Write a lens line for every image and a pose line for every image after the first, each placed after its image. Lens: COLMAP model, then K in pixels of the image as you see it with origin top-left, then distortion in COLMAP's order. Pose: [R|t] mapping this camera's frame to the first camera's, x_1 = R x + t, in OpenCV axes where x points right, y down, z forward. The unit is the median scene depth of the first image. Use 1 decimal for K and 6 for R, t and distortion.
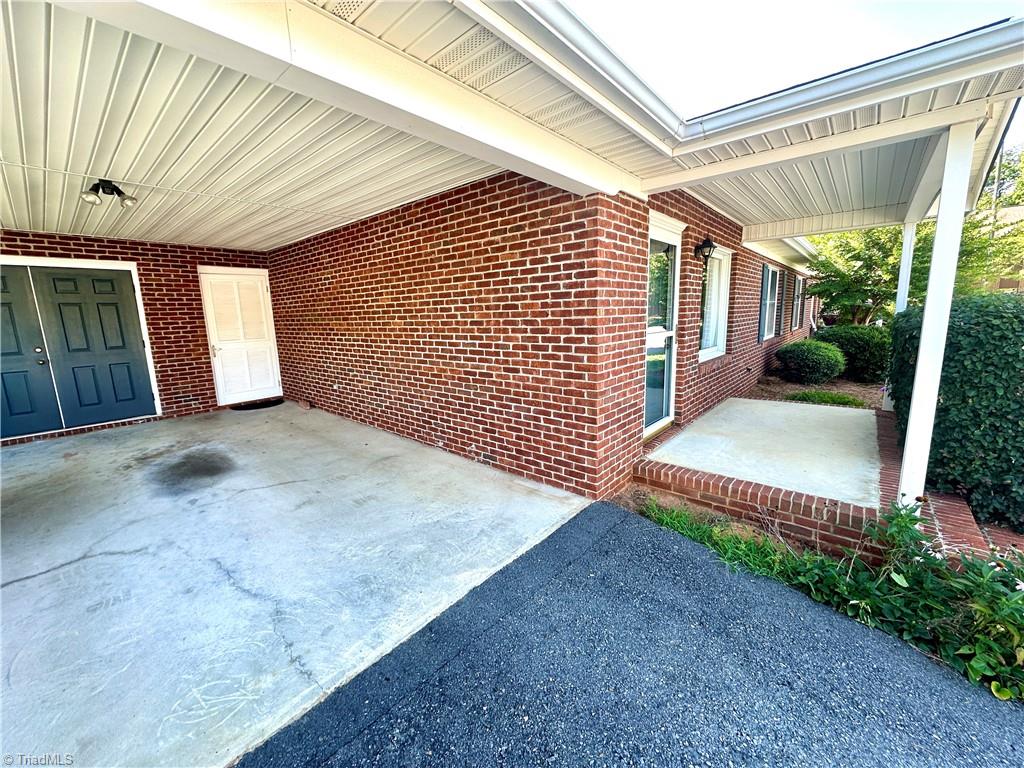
lens RADIAL K [[406.9, 0, 512.8], [0, 406.9, 381.1], [0, 0, 1]] dist [-0.002458, 0.000530]
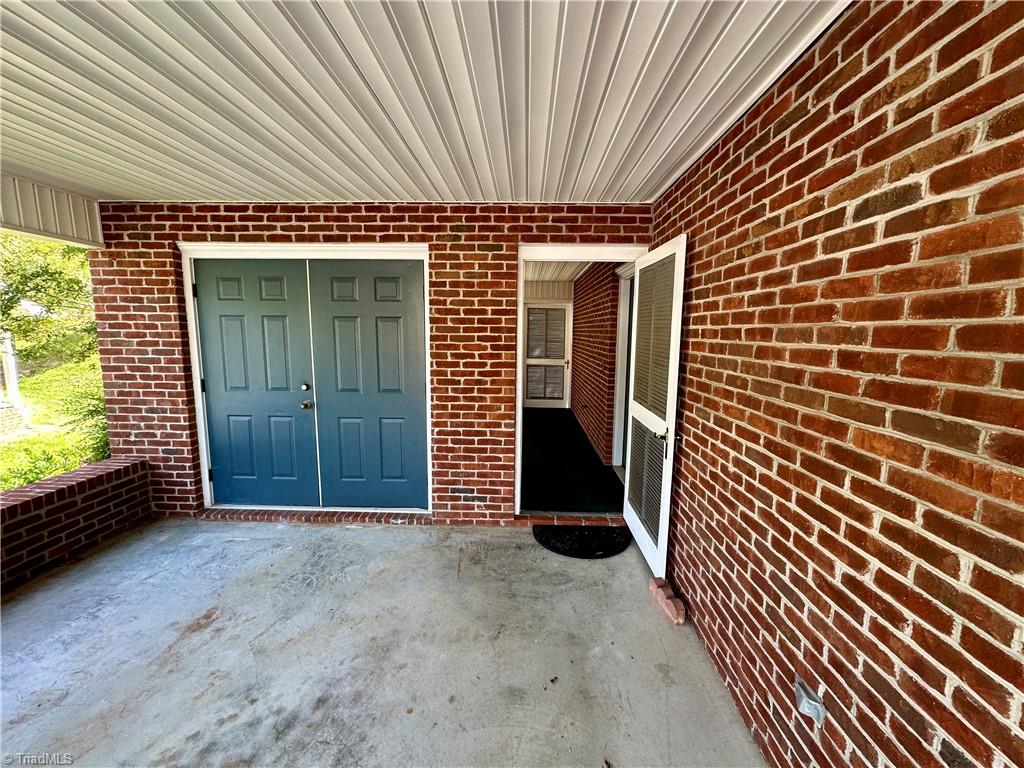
lens RADIAL K [[406.9, 0, 513.8], [0, 406.9, 382.0], [0, 0, 1]] dist [-0.002458, 0.000530]
pose [[0.630489, 0.132615, -0.764786, -0.519372], [-0.157518, 0.986655, 0.041231, -0.189176], [0.760048, 0.094472, 0.642964, 0.954870]]
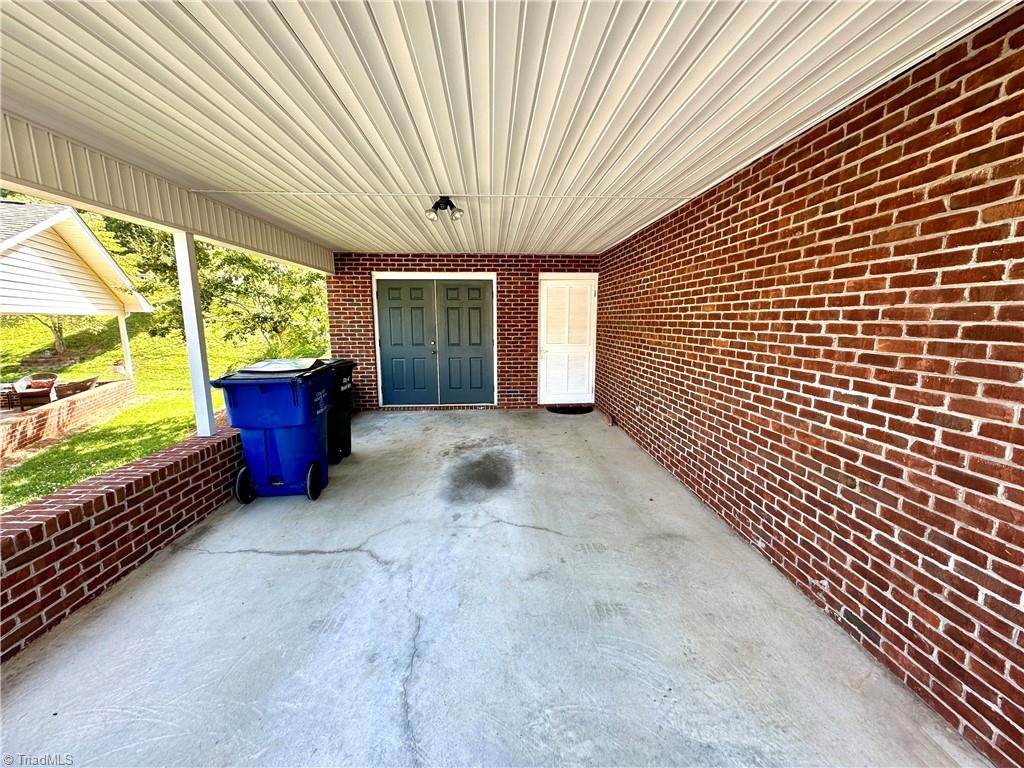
lens RADIAL K [[406.9, 0, 514.4], [0, 406.9, 381.3], [0, 0, 1]] dist [-0.002458, 0.000530]
pose [[0.696965, 0.136365, -0.704020, -0.038682], [-0.137606, 0.988941, 0.055325, -0.071884], [0.703778, 0.058318, 0.708022, 0.293295]]
